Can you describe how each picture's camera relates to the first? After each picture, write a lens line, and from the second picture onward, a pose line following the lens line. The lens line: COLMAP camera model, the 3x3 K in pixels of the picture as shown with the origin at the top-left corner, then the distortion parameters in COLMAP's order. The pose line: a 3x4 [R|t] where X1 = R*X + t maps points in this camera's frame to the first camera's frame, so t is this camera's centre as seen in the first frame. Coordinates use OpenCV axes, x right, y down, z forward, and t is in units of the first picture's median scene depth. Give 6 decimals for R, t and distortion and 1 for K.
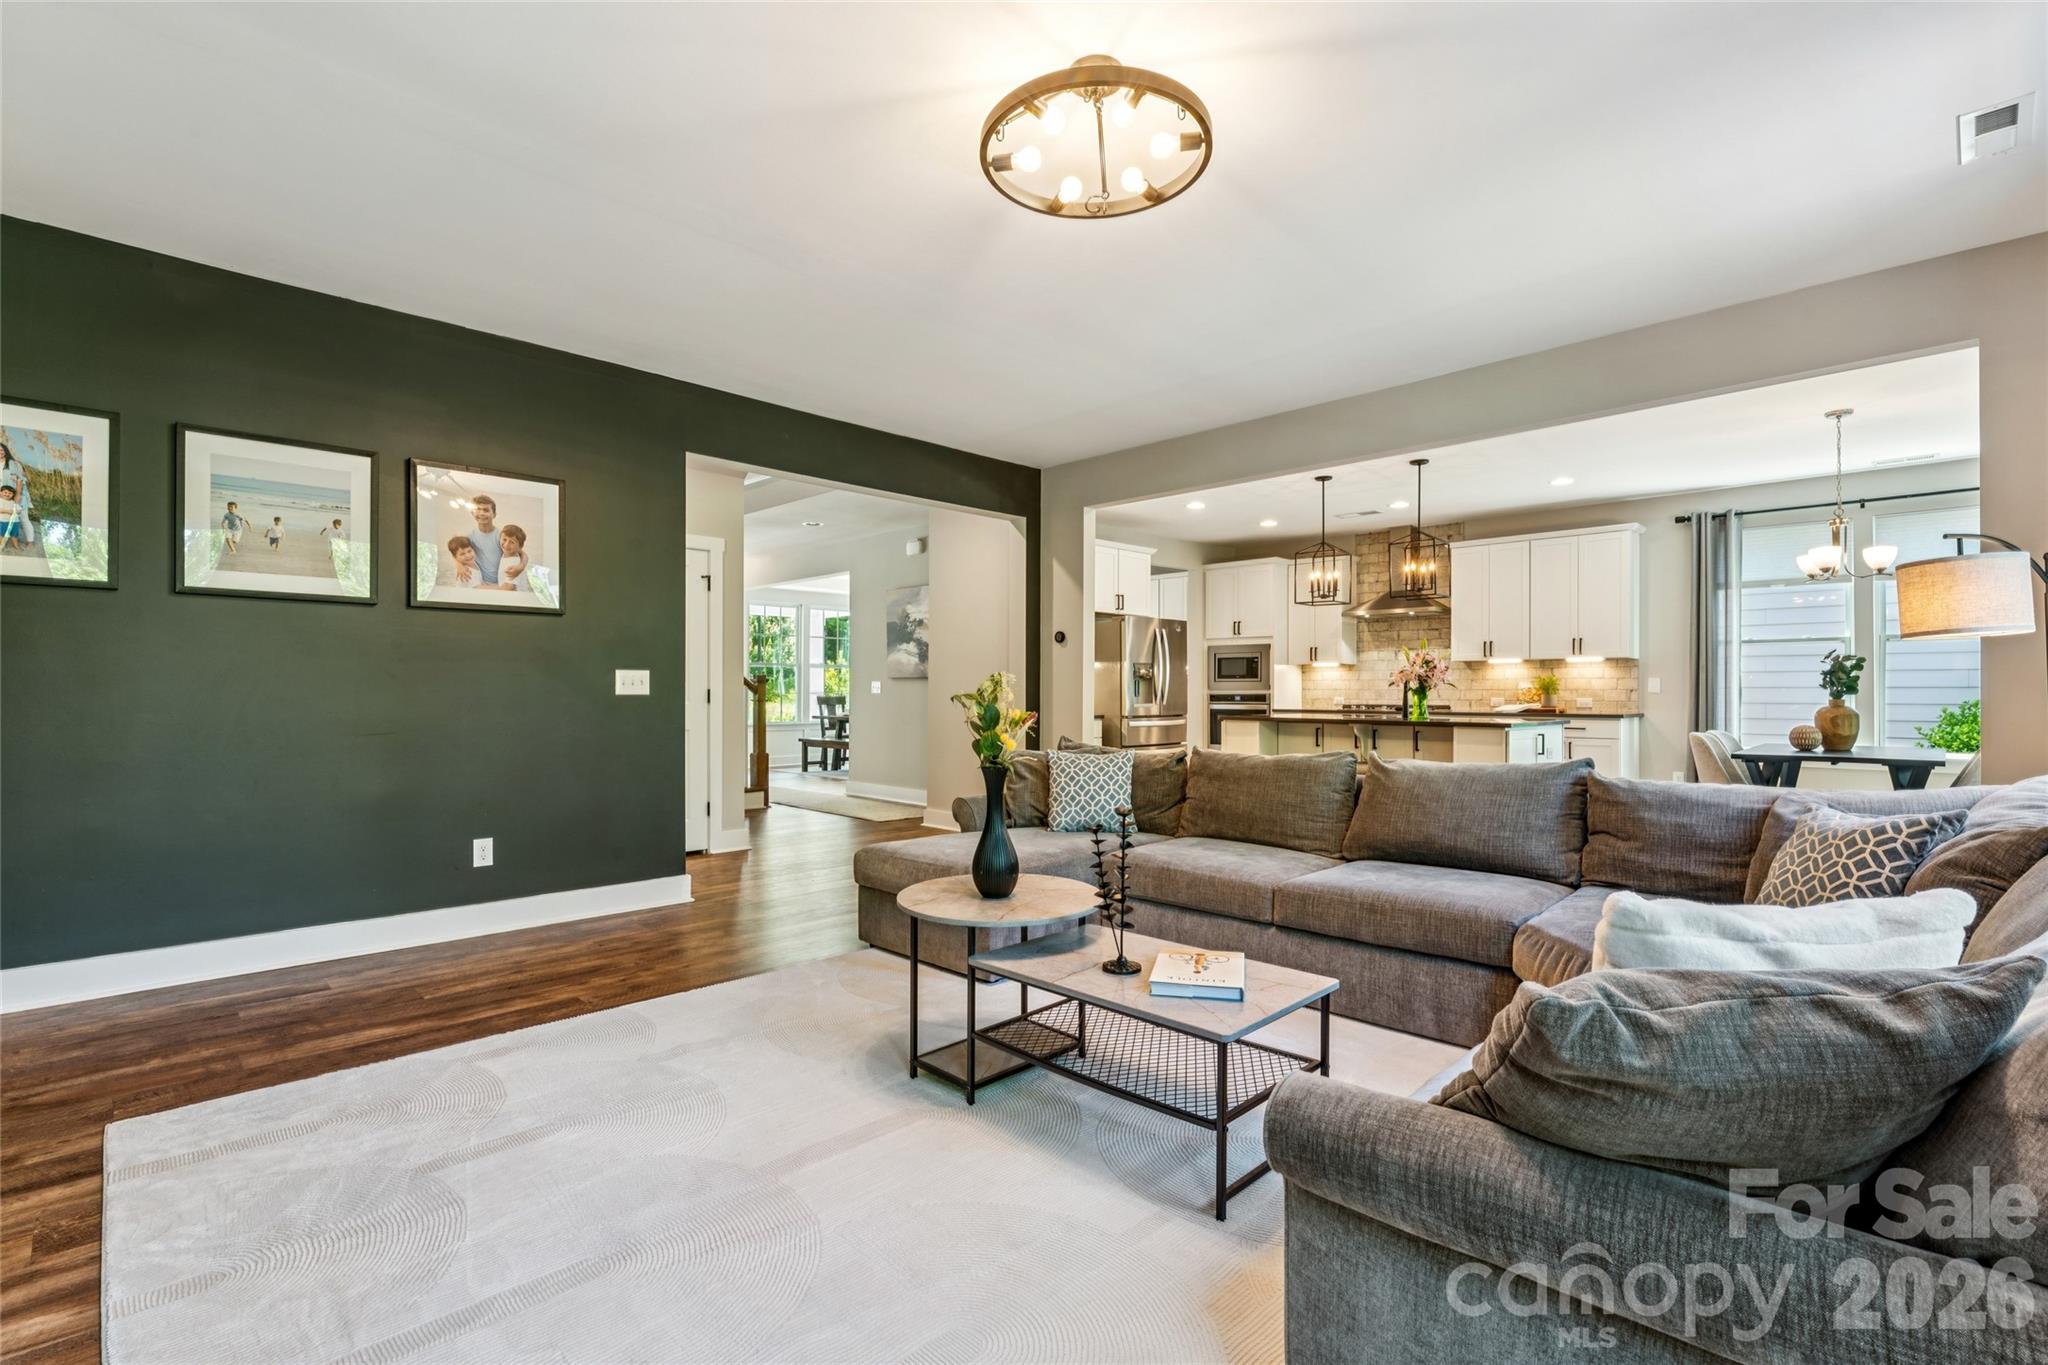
lens RADIAL K [[946.9, 0, 1017.4], [0, 946.9, 685.8], [0, 0, 1]] dist [-0.001996, -0.000713]
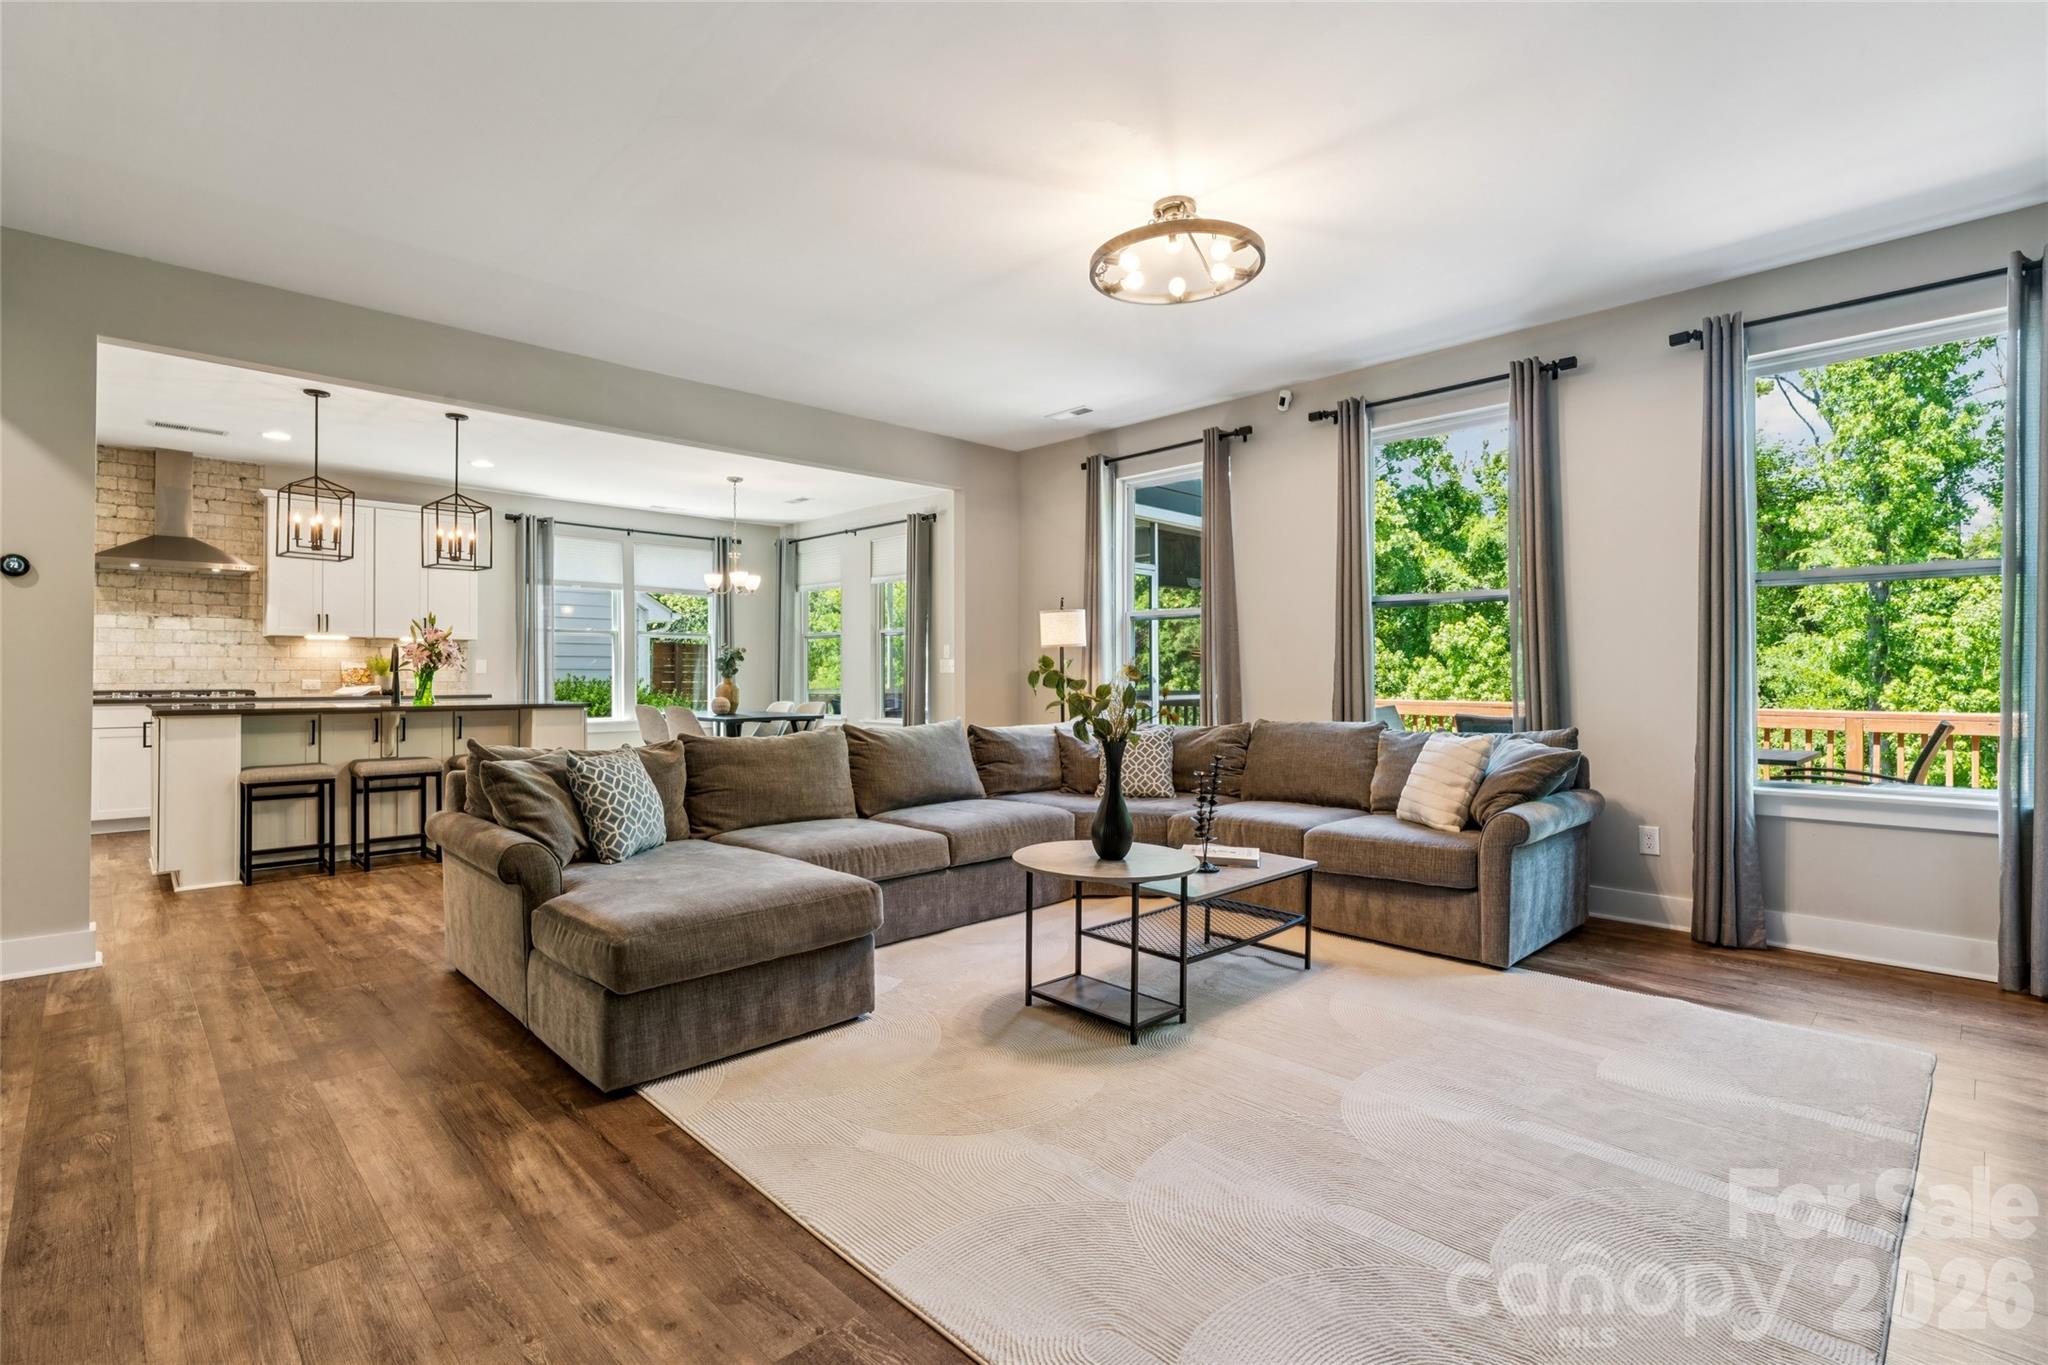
lens RADIAL K [[946.9, 0, 1032.6], [0, 946.9, 665.3], [0, 0, 1]] dist [-0.001996, -0.000713]
pose [[0.000109, 0.007086, 0.999975, -0.415646], [-0.007843, 0.999944, -0.007085, 0.000801], [-0.999969, -0.007842, 0.000165, 0.400494]]
